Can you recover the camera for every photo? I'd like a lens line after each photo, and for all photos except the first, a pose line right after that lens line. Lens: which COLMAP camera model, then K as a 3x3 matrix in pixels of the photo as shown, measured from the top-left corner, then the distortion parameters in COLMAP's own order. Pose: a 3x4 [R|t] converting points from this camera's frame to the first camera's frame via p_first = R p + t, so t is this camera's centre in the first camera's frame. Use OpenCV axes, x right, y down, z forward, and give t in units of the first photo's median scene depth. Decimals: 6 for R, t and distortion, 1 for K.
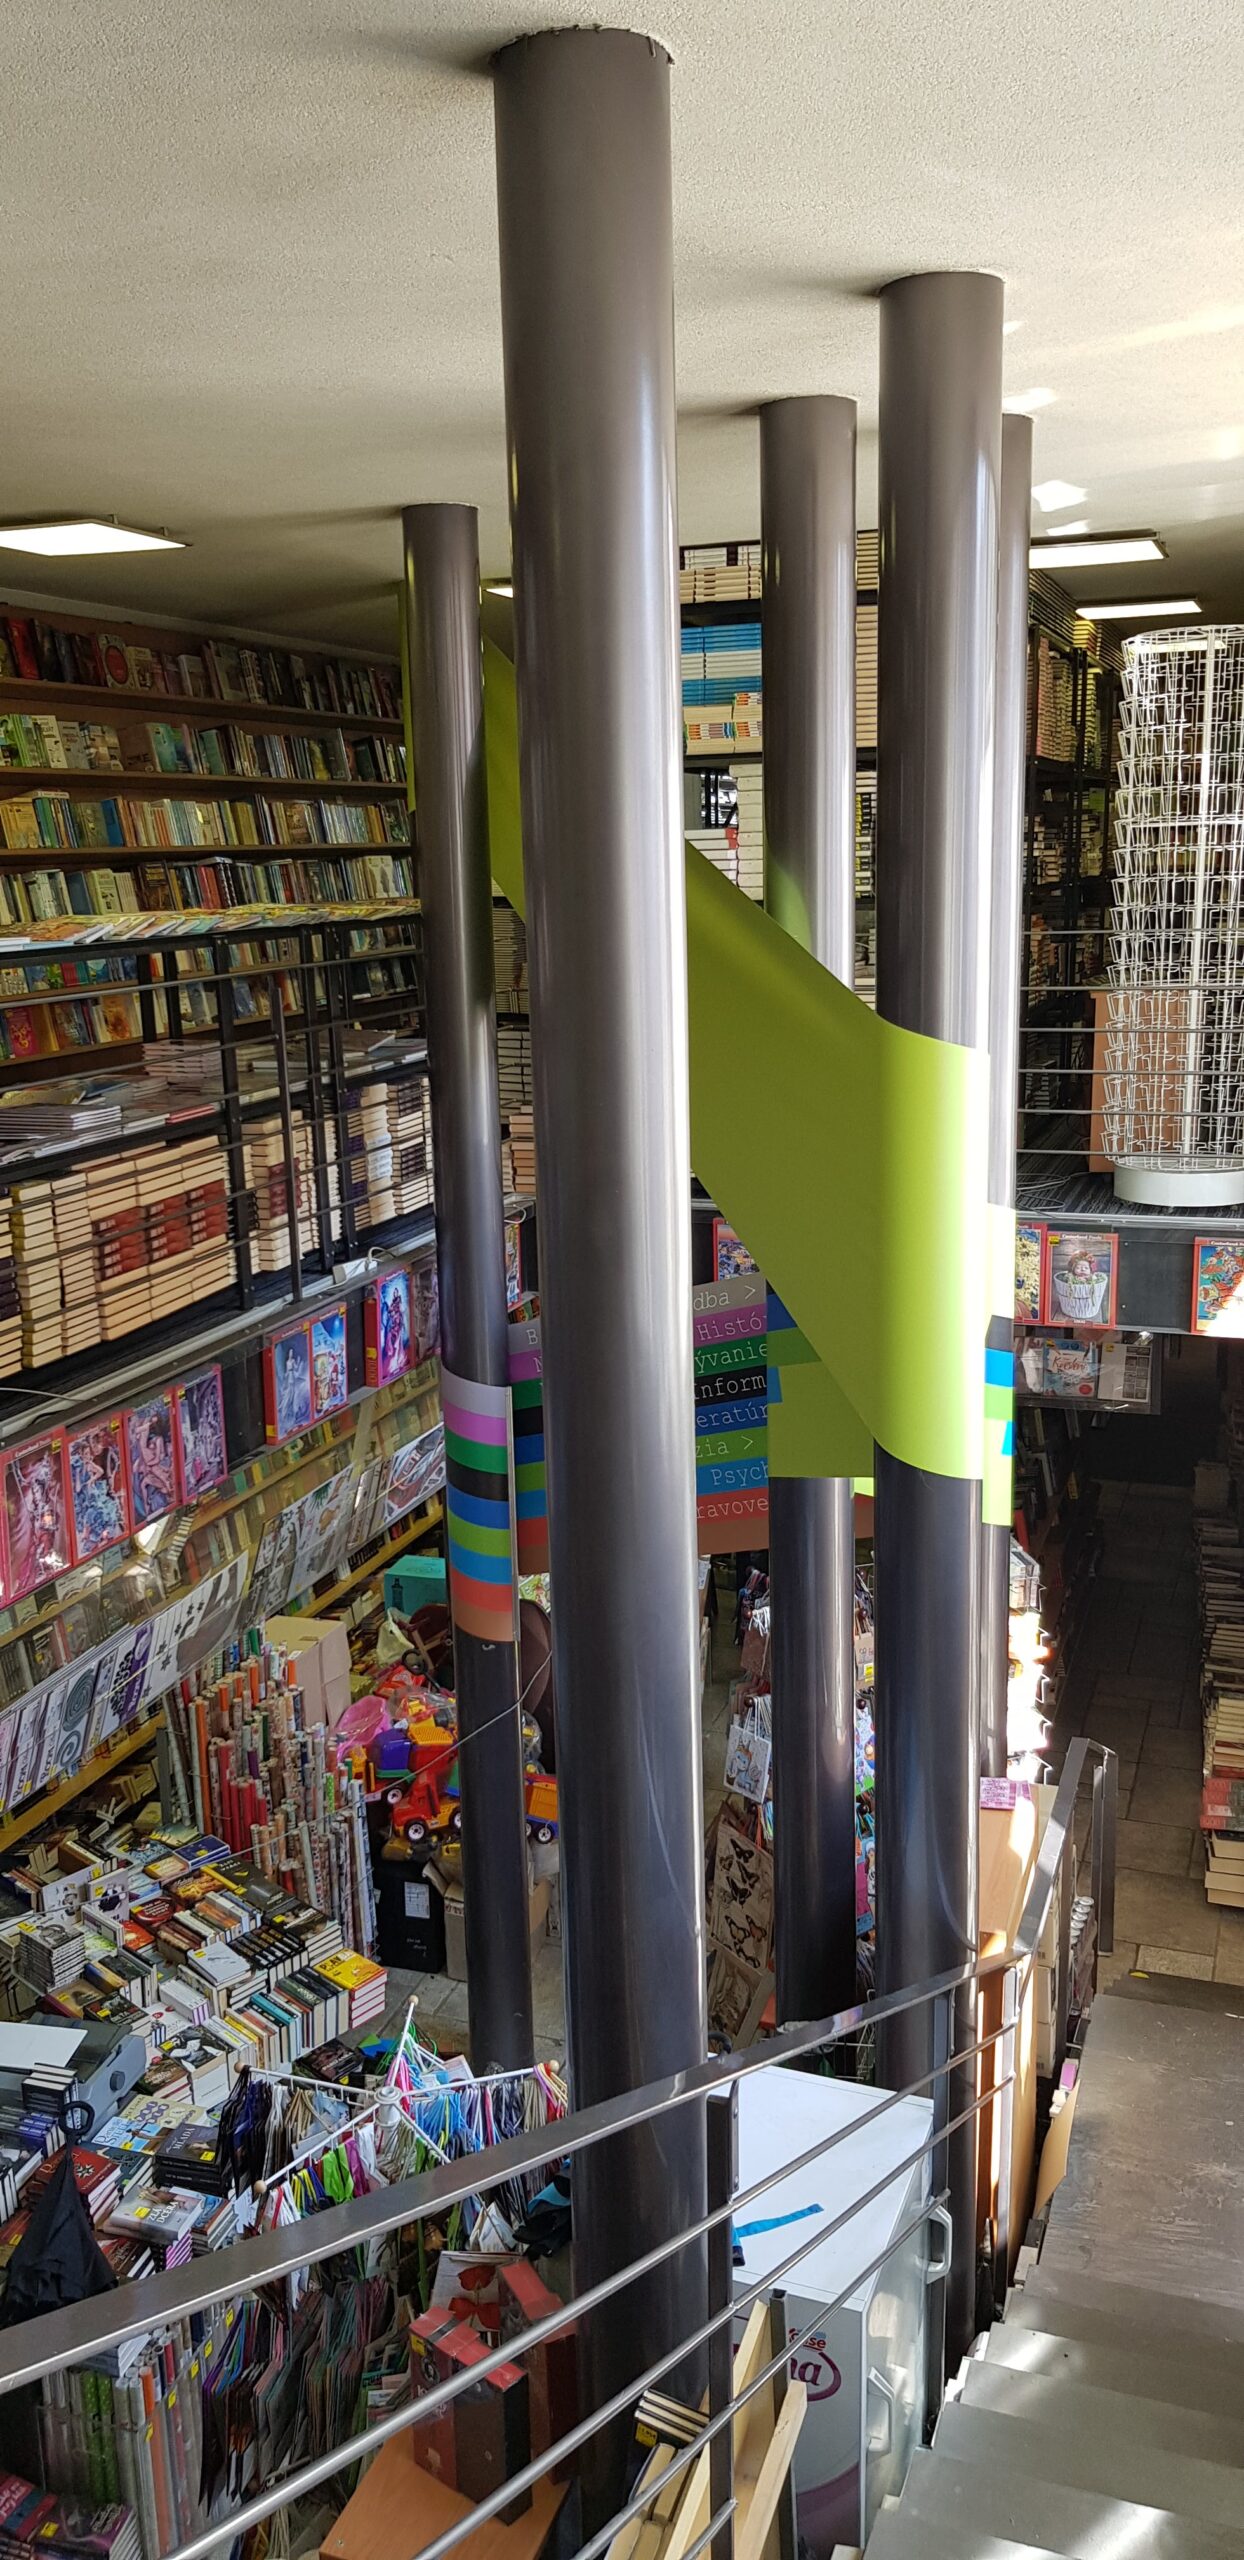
lens RADIAL K [[1948.0, 0, 622.0], [0, 1948.0, 1280.0], [0, 0, 1]] dist [0.090400, -0.155640]
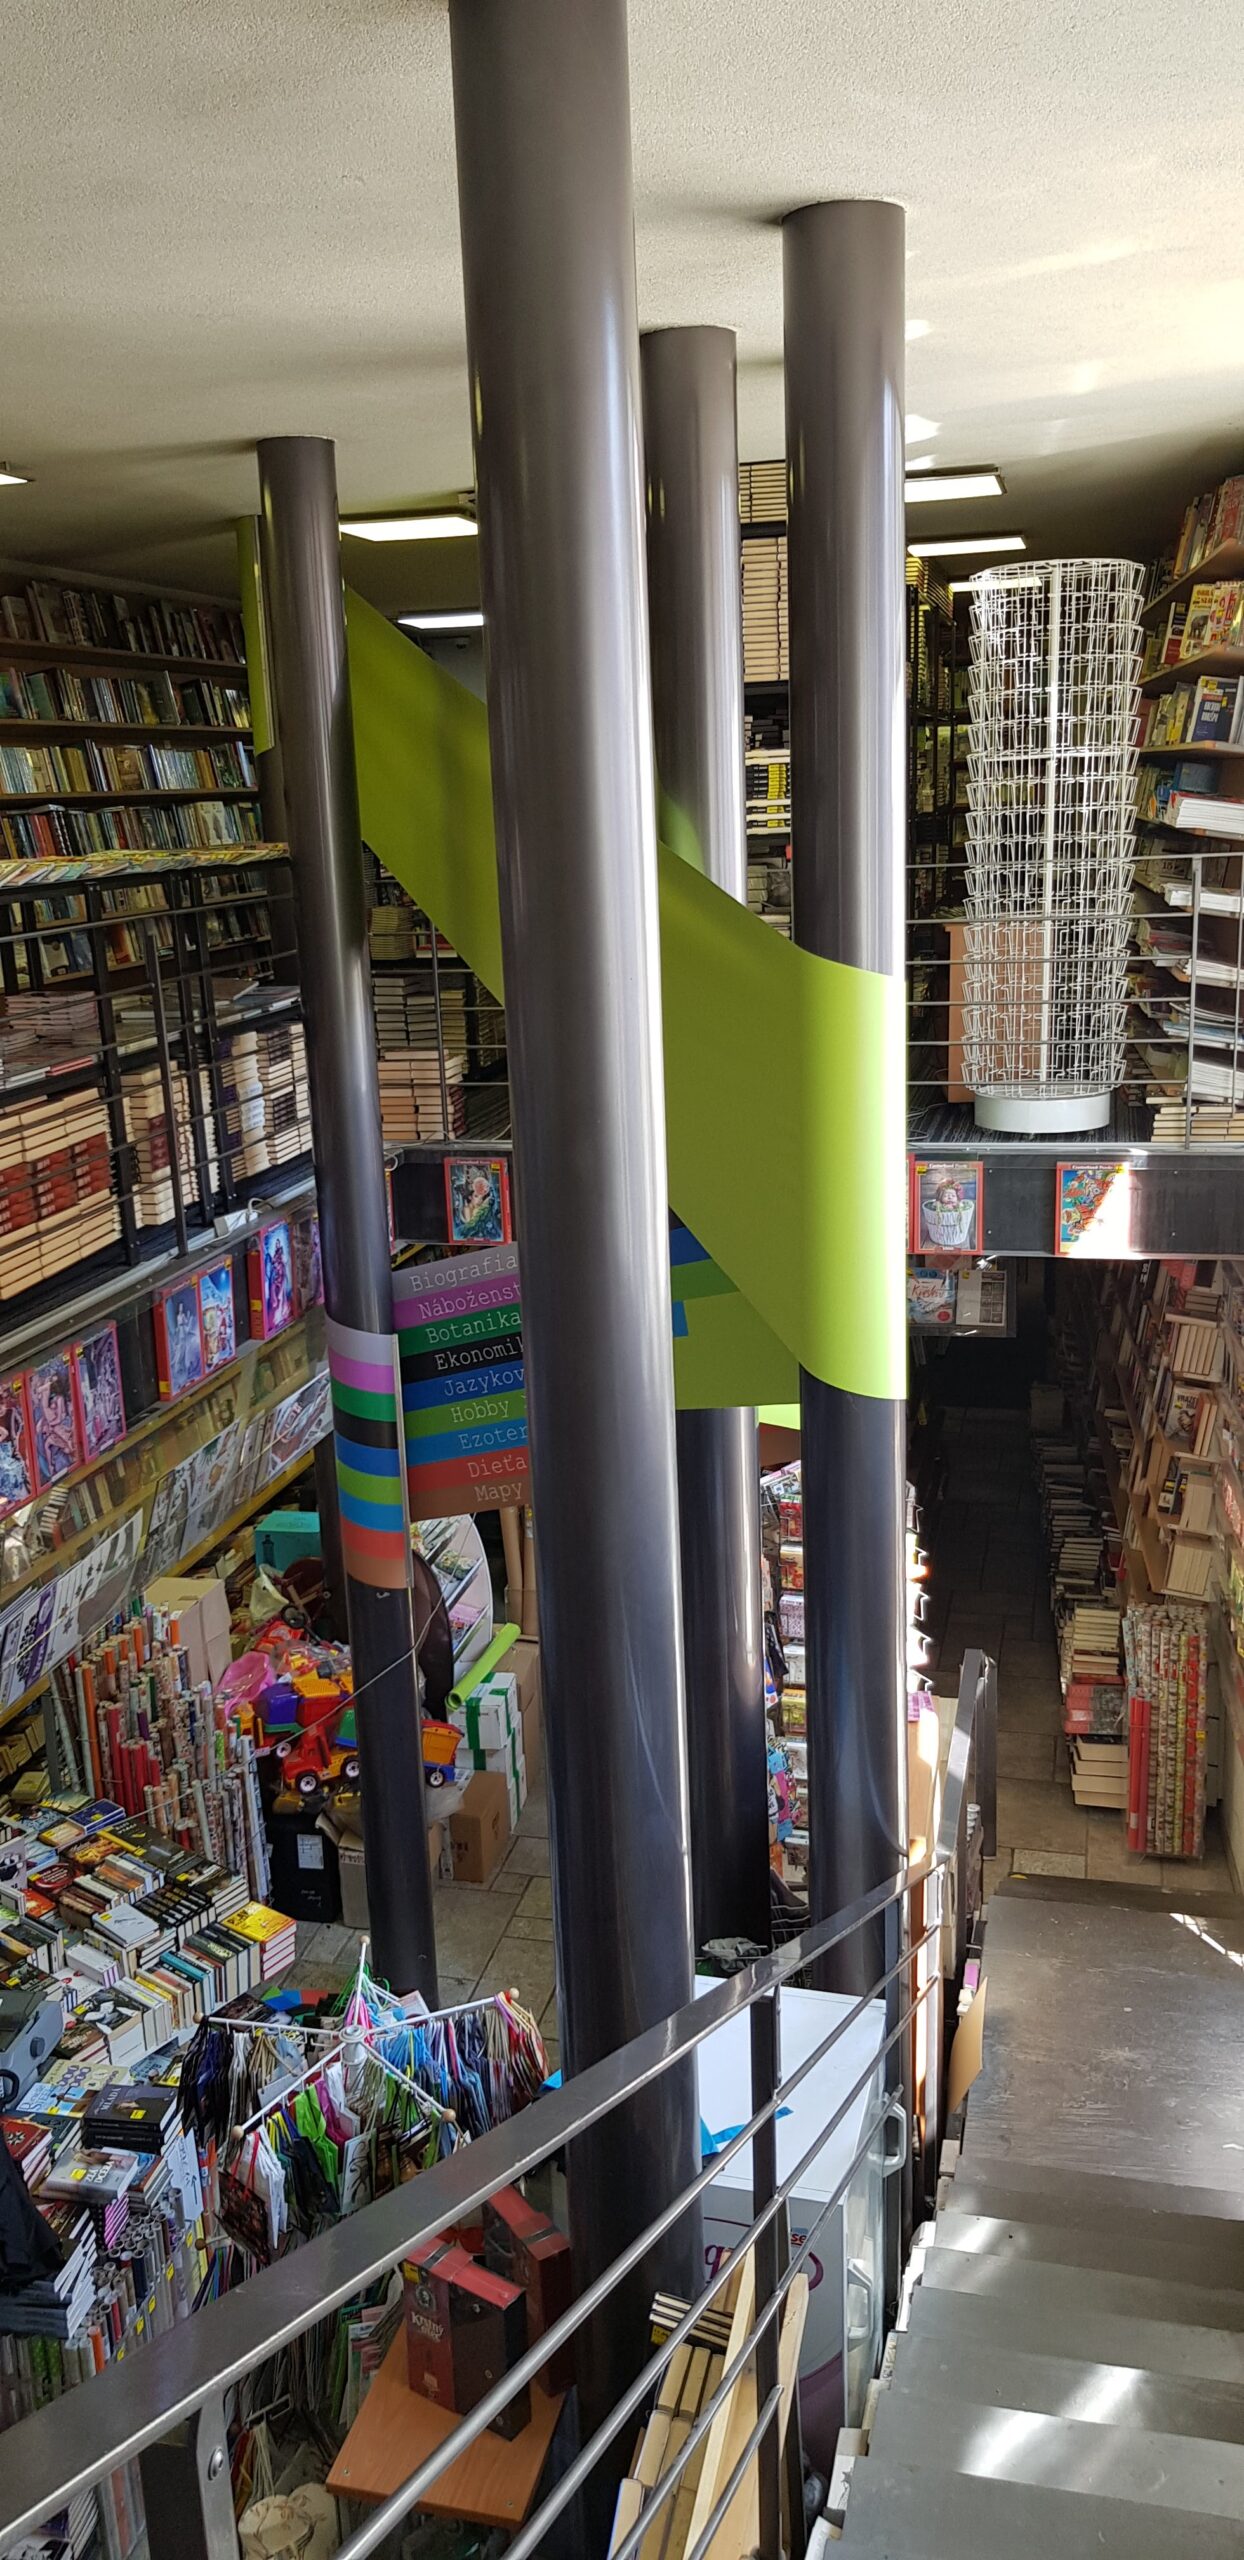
lens RADIAL K [[1948.8, 0, 604.7], [0, 1948.8, 1281.8], [0, 0, 1]] dist [0.085897, -0.148797]
pose [[0.995241, -0.037778, 0.089826, -0.041023], [0.035379, 0.998977, 0.028150, 0.003917], [-0.090797, -0.024838, 0.995560, -0.001561]]
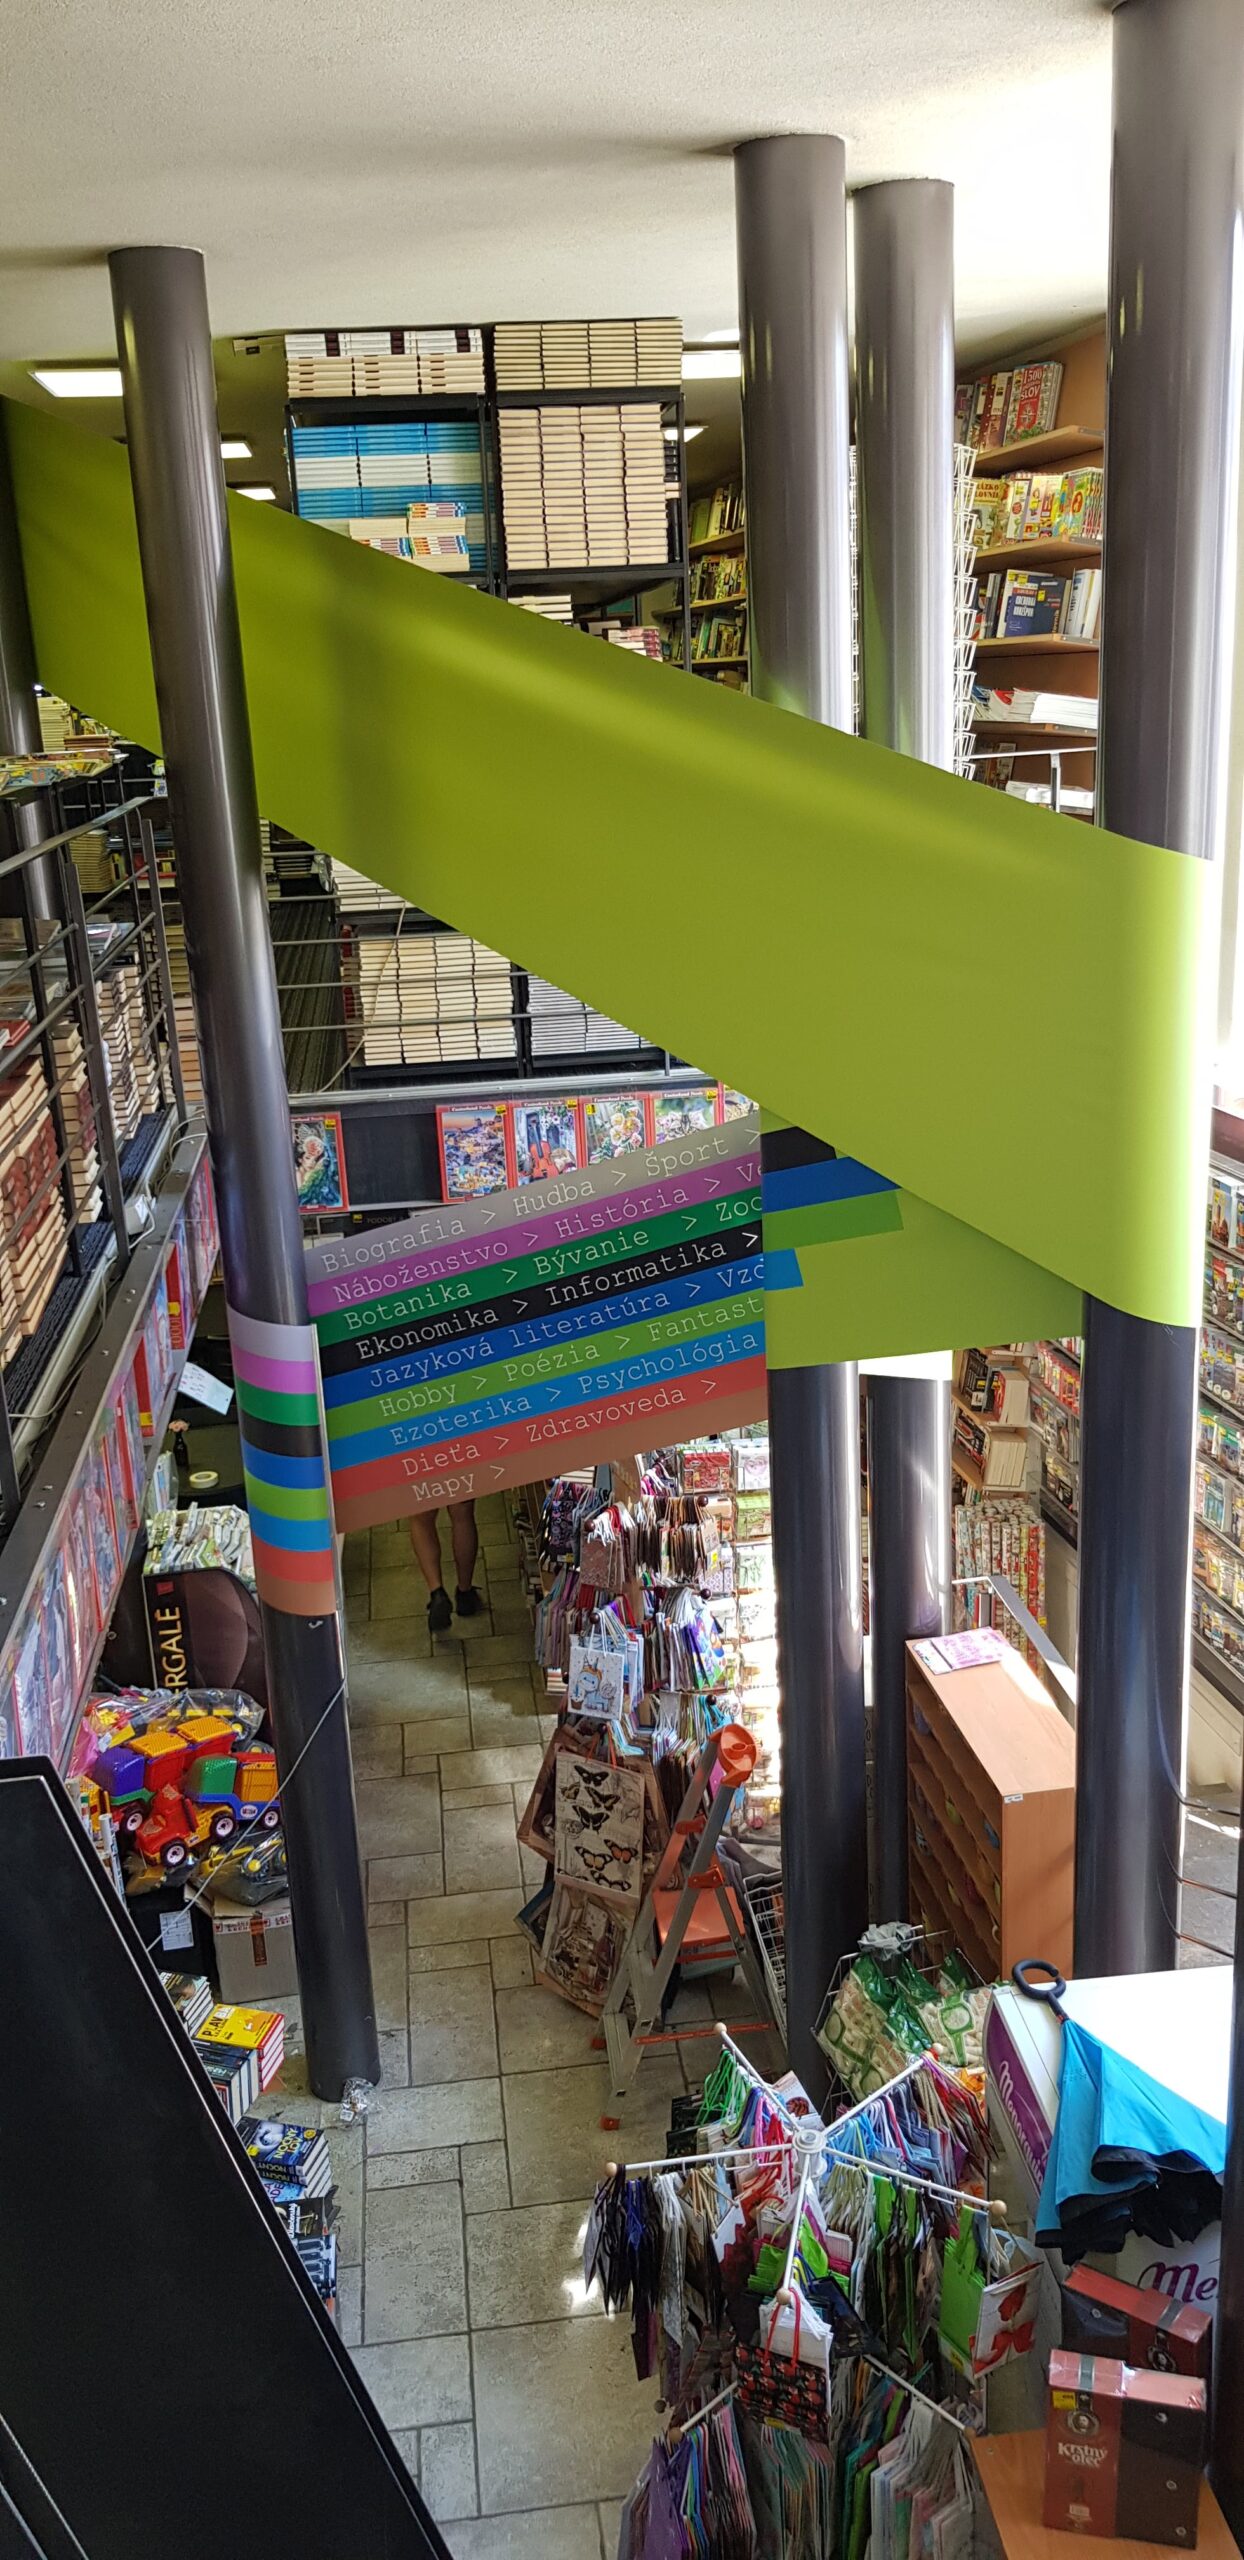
lens RADIAL K [[1946.3, 0, 631.4], [0, 1946.3, 1285.3], [0, 0, 1]] dist [0.136791, -0.287744]
pose [[0.892404, -0.147312, 0.426513, -0.306888], [0.119006, 0.988581, 0.092442, -0.025904], [-0.435261, -0.031738, 0.899745, 0.167907]]
